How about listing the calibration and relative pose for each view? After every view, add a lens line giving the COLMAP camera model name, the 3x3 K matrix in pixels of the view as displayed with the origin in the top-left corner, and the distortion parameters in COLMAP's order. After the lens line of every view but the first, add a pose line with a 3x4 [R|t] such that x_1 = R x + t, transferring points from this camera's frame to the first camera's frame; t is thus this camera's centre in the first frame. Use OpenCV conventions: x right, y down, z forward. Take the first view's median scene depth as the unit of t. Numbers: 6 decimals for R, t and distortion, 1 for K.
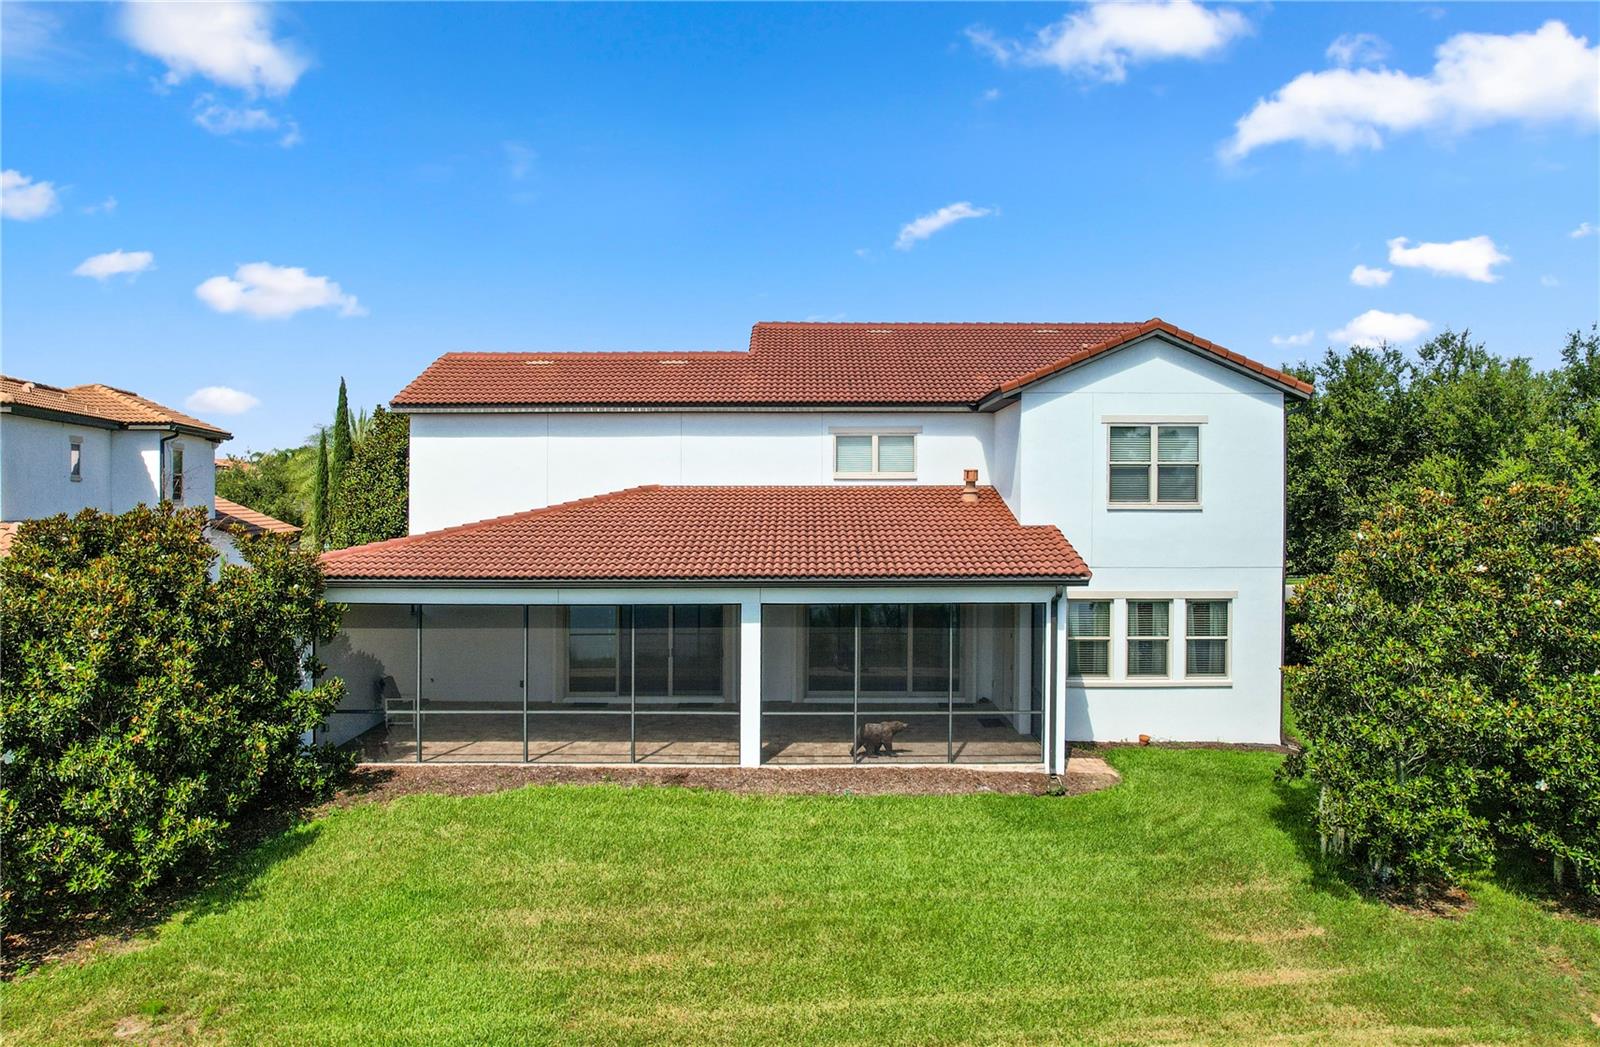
lens RADIAL K [[1078.5, 0, 797.0], [0, 1078.5, 588.4], [0, 0, 1]] dist [-0.042170, 0.000525]
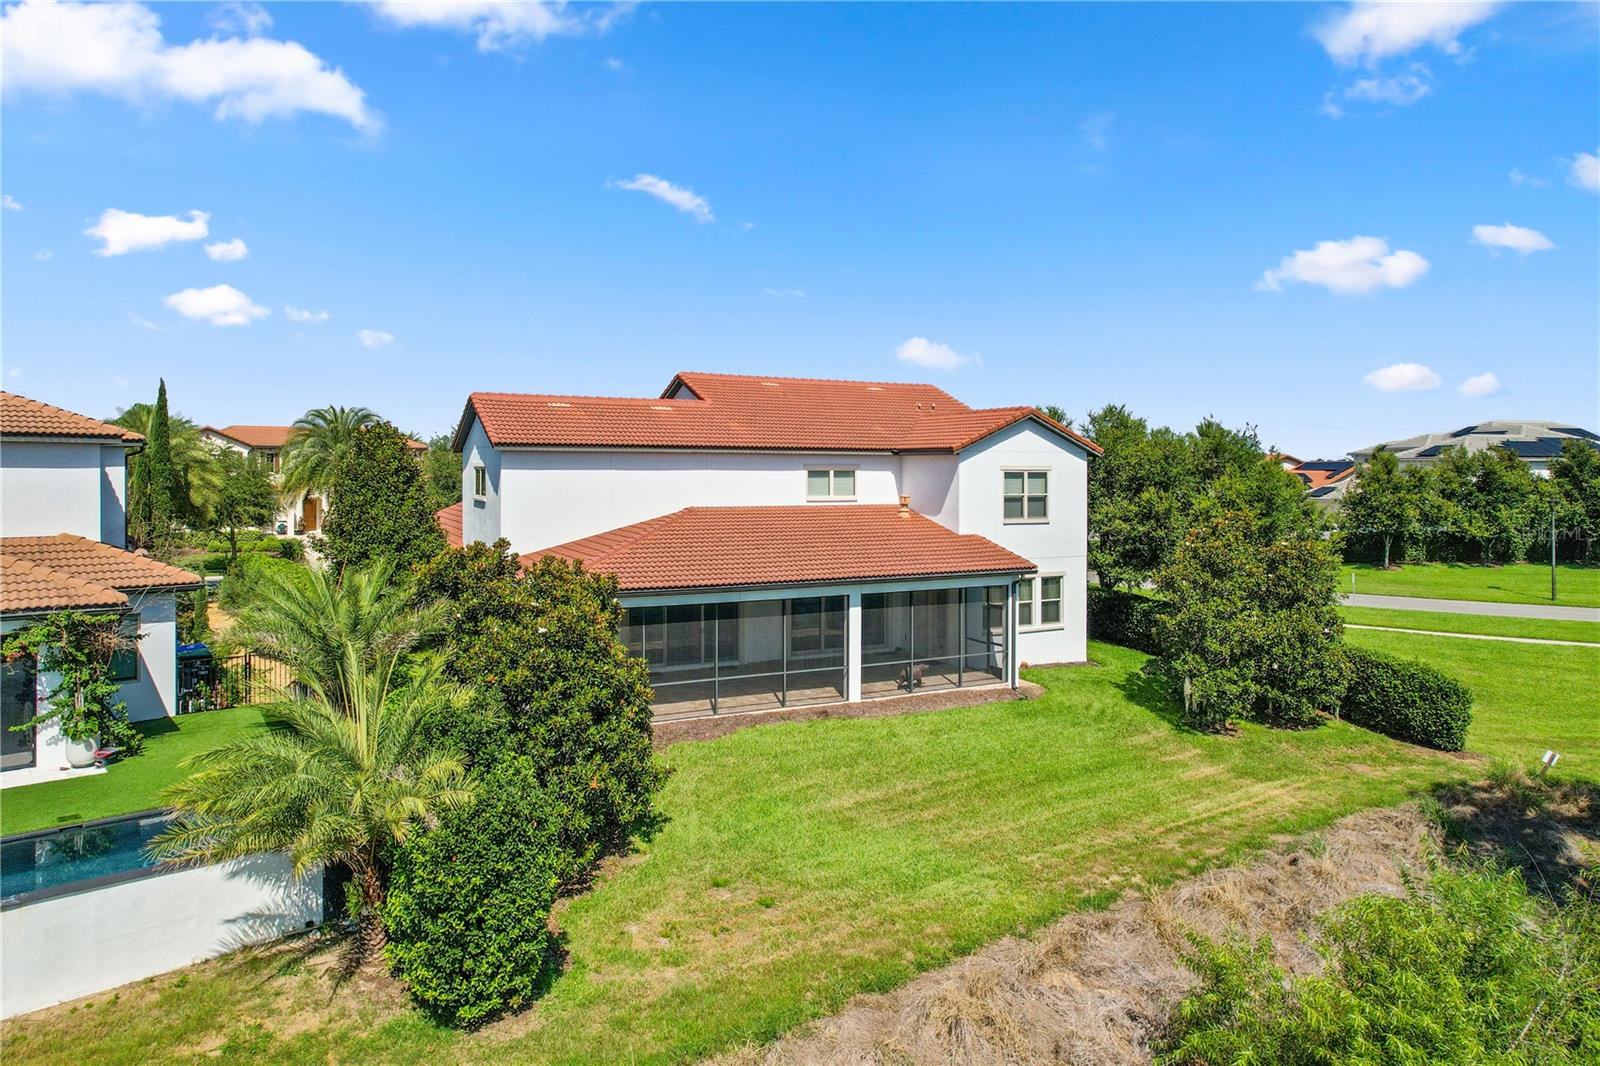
lens RADIAL K [[1039.4, 0, 800.0], [0, 1039.4, 533.0], [0, 0, 1]] dist [-0.048220, 0.000427]
pose [[0.886339, -0.023105, 0.462460, -0.748973], [0.031243, 0.999462, -0.009947, -0.057088], [-0.461982, 0.023265, 0.886584, -0.255646]]
